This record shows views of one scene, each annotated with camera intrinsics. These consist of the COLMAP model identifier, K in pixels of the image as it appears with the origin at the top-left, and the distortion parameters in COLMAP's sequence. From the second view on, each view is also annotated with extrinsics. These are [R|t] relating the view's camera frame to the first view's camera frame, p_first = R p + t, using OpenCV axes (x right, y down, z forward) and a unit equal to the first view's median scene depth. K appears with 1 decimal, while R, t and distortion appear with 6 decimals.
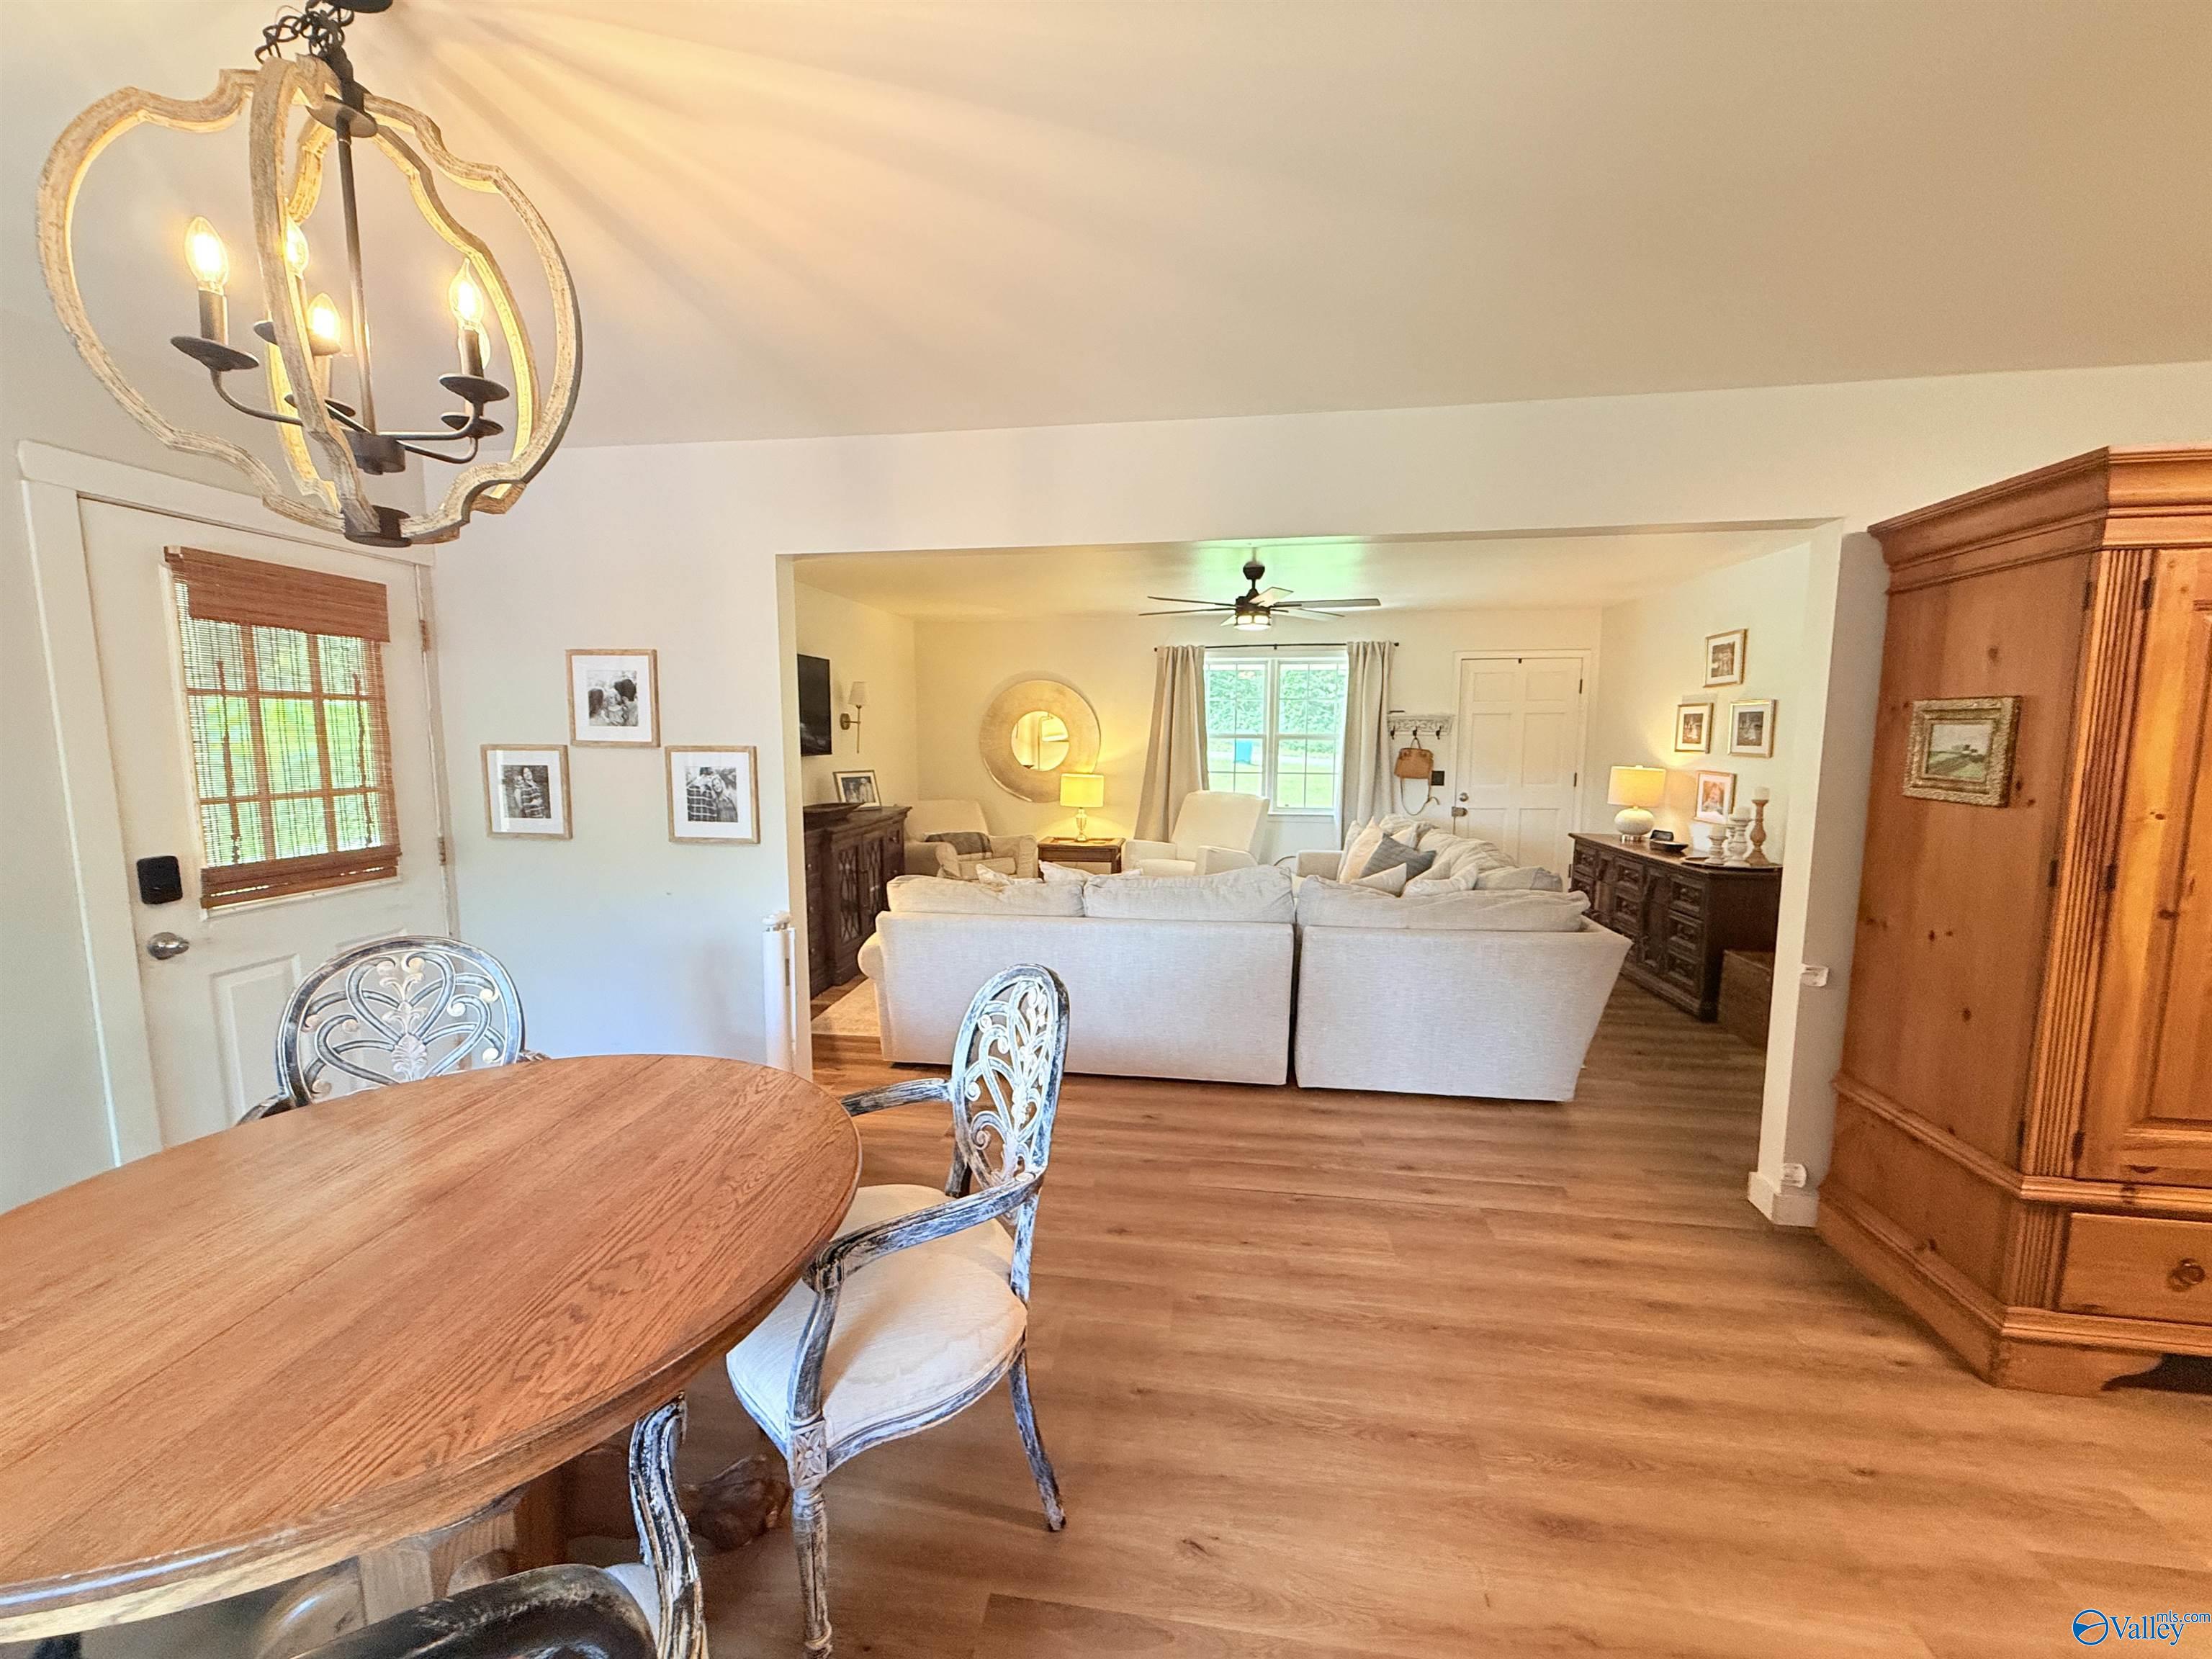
lens RADIAL K [[875.7, 0, 1105.1], [0, 875.7, 831.3], [0, 0, 1]] dist [0.000359, -0.000114]
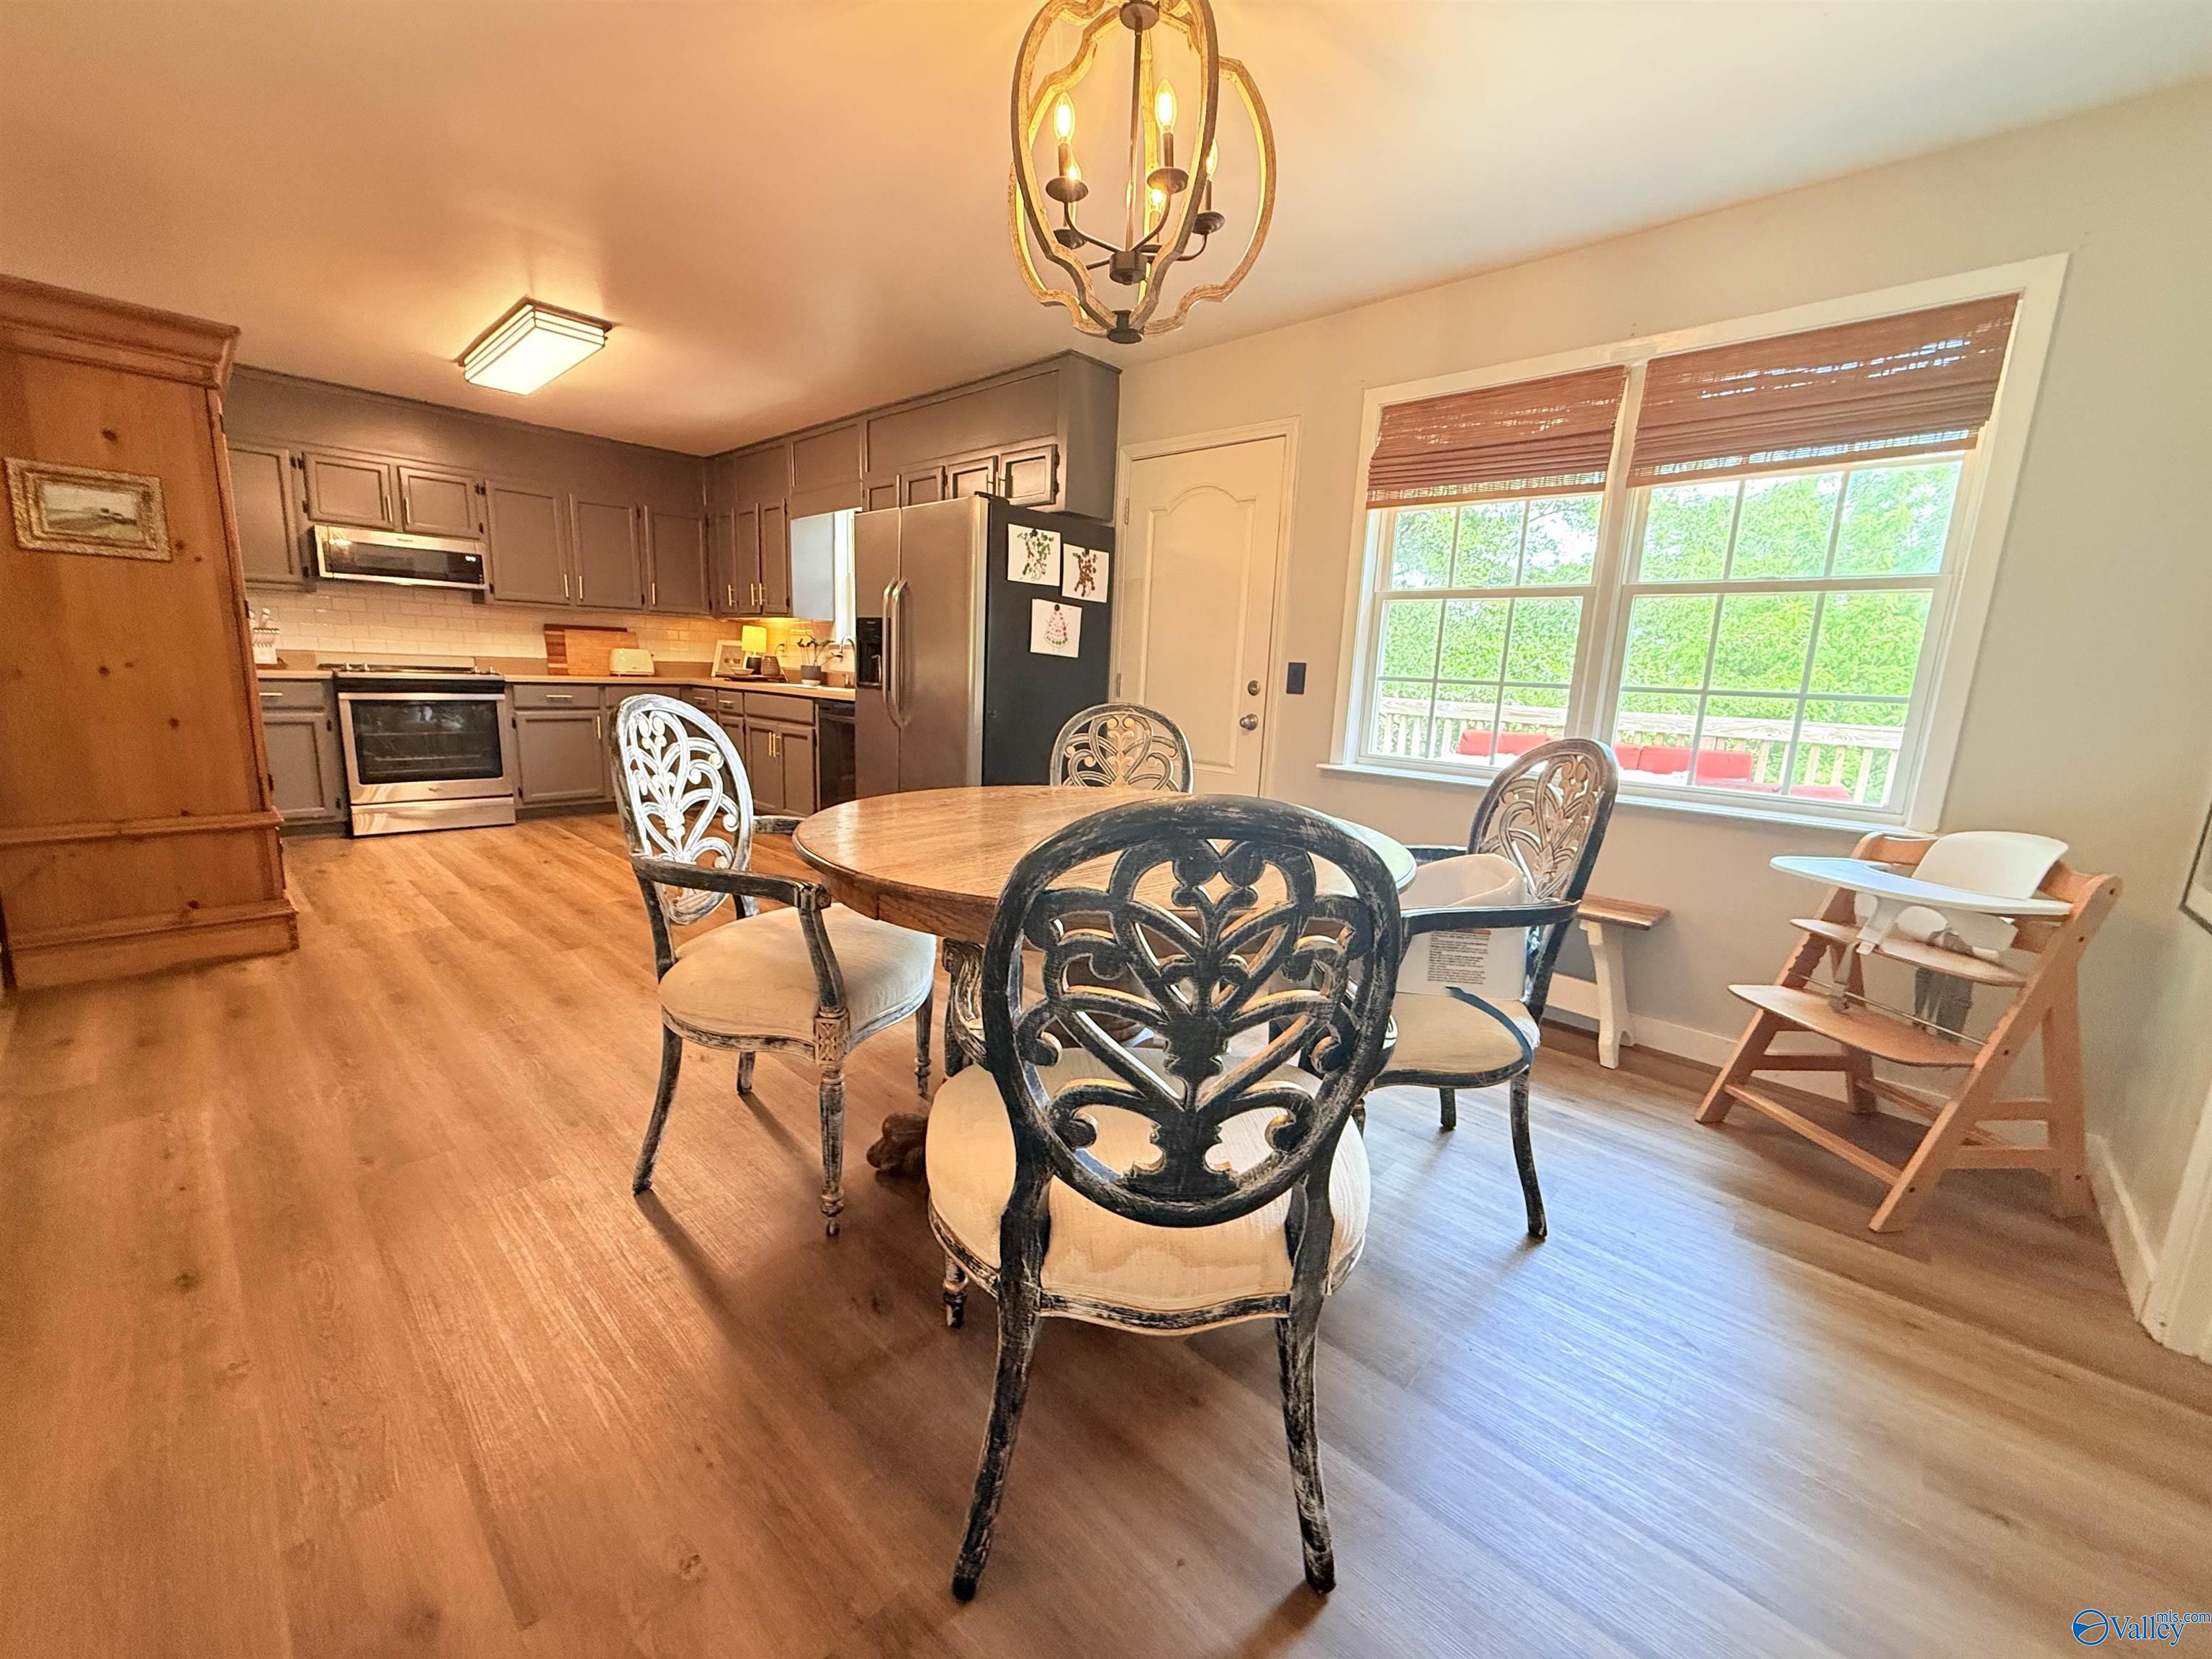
lens RADIAL K [[875.7, 0, 1093.7], [0, 875.7, 829.4], [0, 0, 1]] dist [0.000359, -0.000114]
pose [[-0.817934, -0.142773, 0.557314, -0.327220], [0.018406, 0.961727, 0.273390, 0.009292], [-0.575017, 0.233873, -0.784002, 0.450408]]
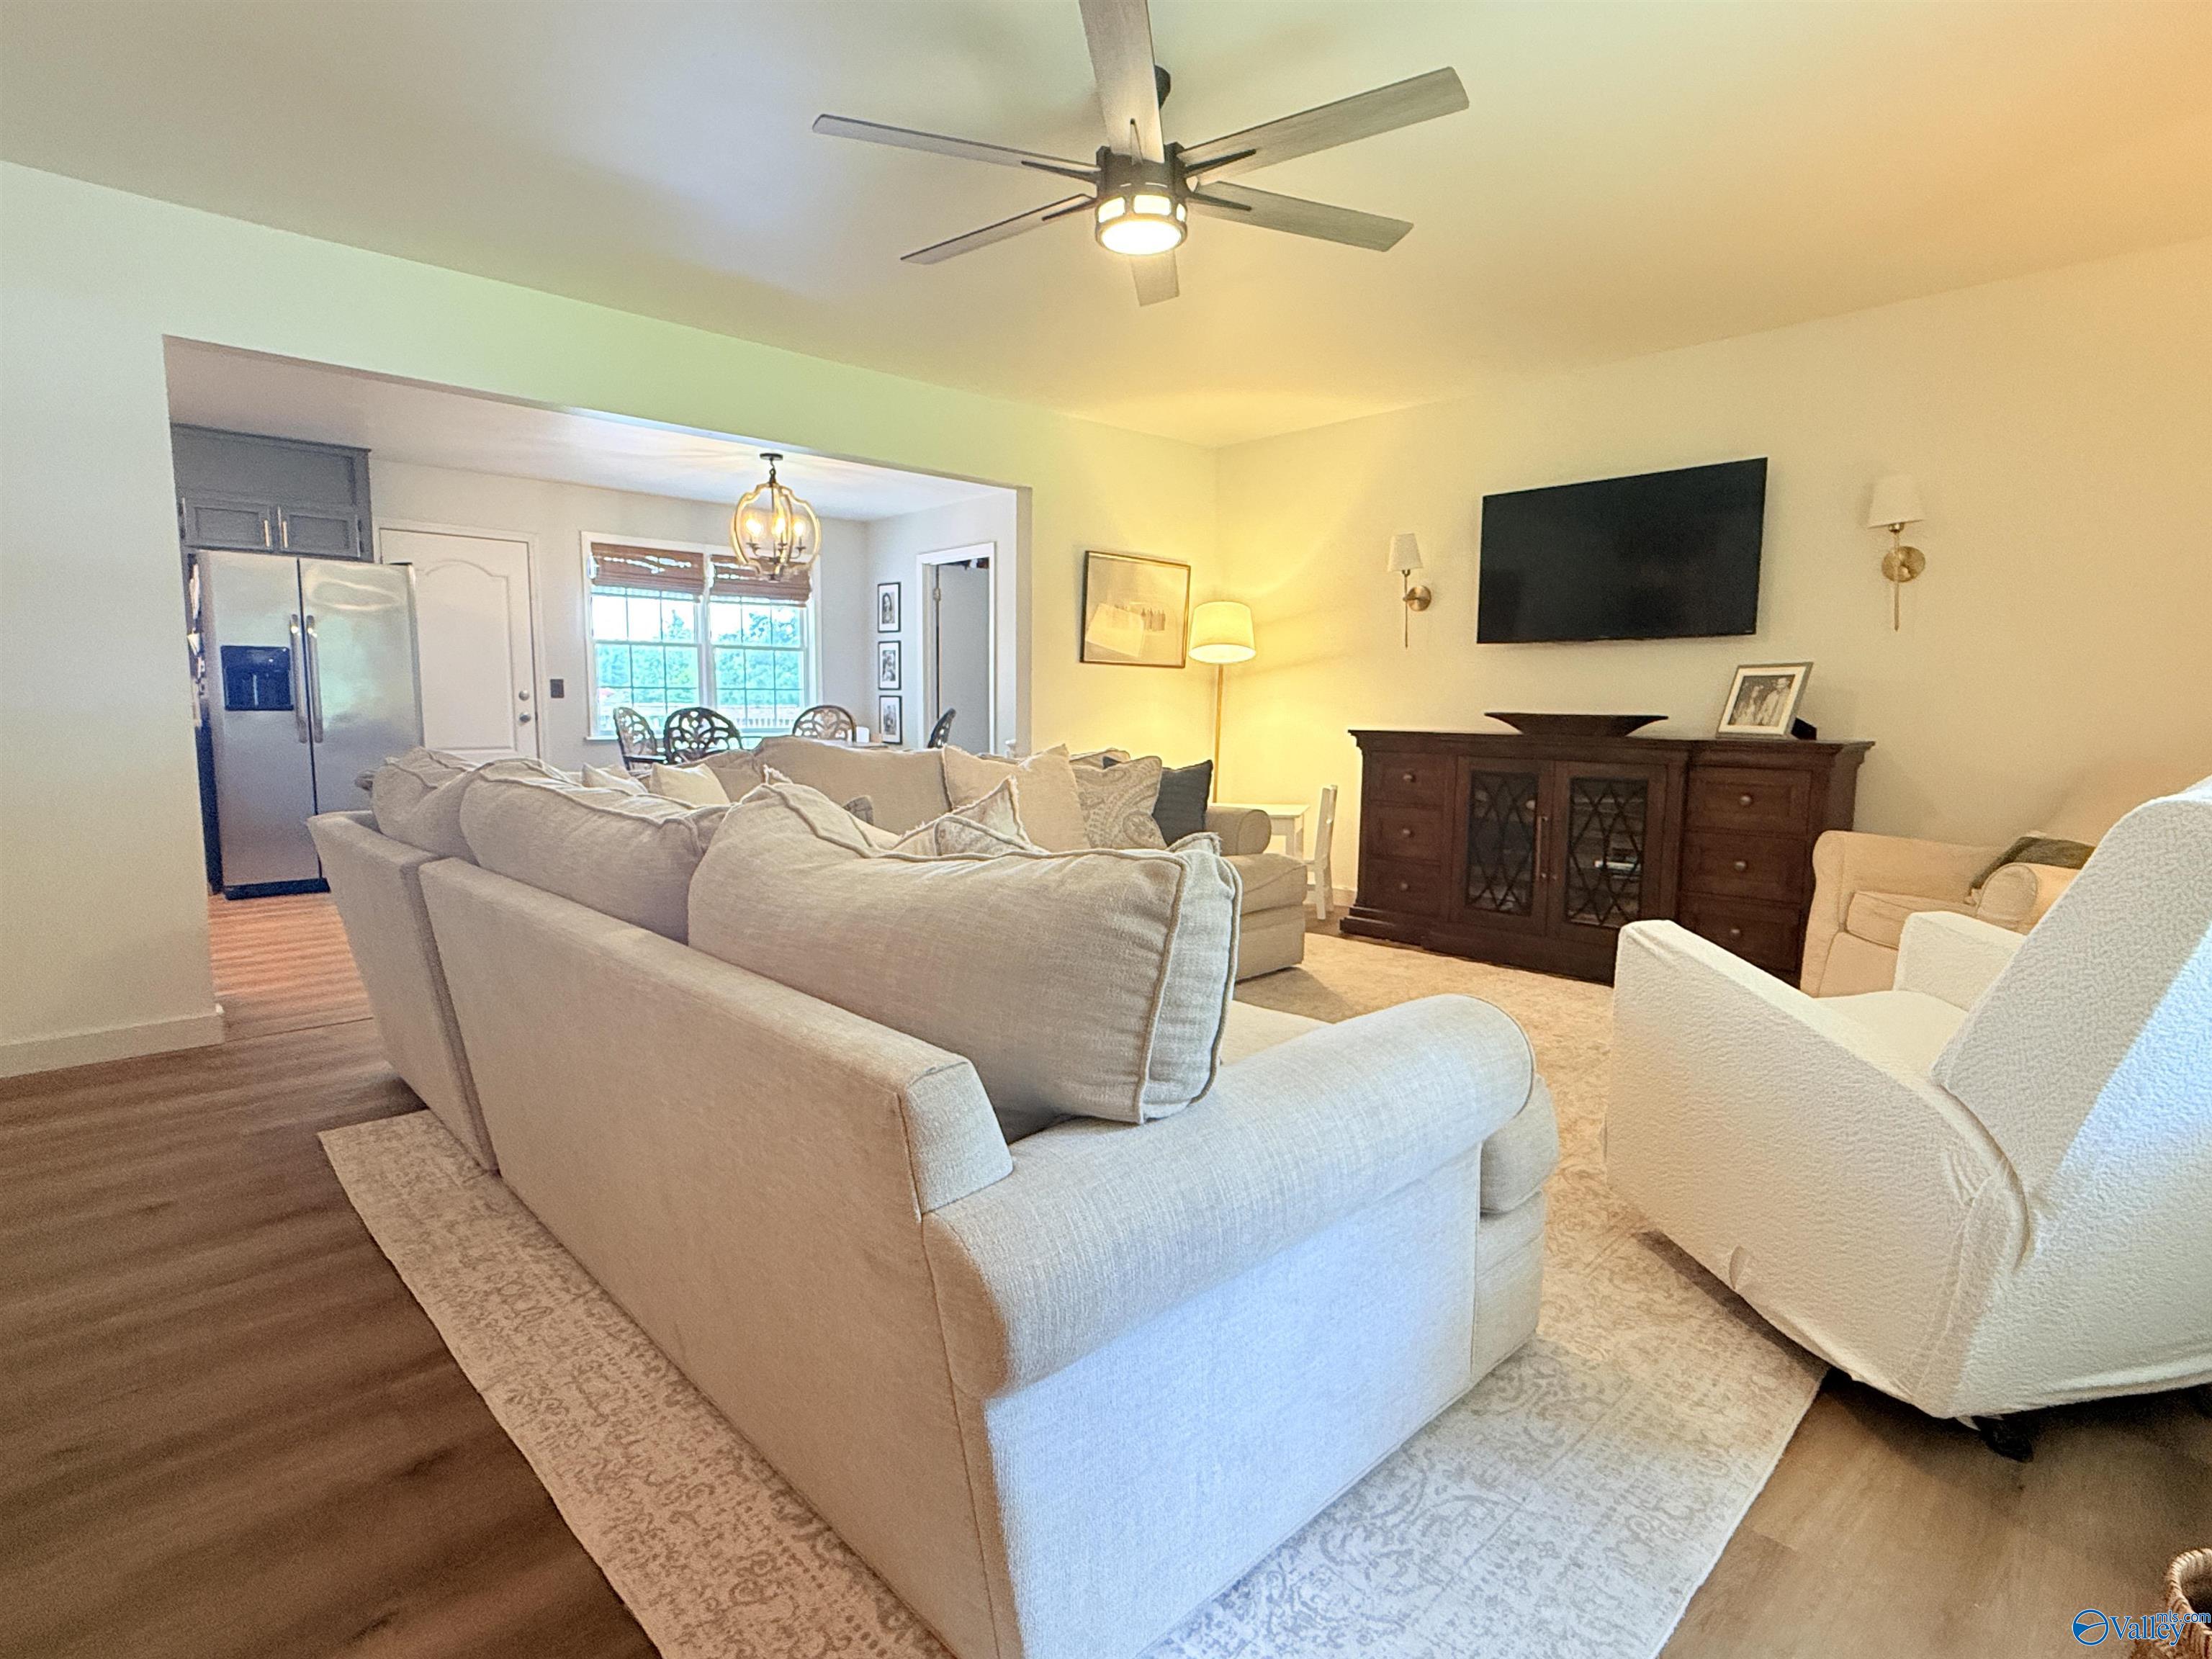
lens RADIAL K [[1106.4, 0, 1095.7], [0, 1106.4, 825.7], [0, 0, 1]] dist [0.000696, -0.000206]
pose [[-0.627871, 0.080050, -0.774190, 0.488873], [-0.096781, 0.978947, 0.179711, -0.054658], [0.772277, 0.187763, -0.606905, 1.122422]]
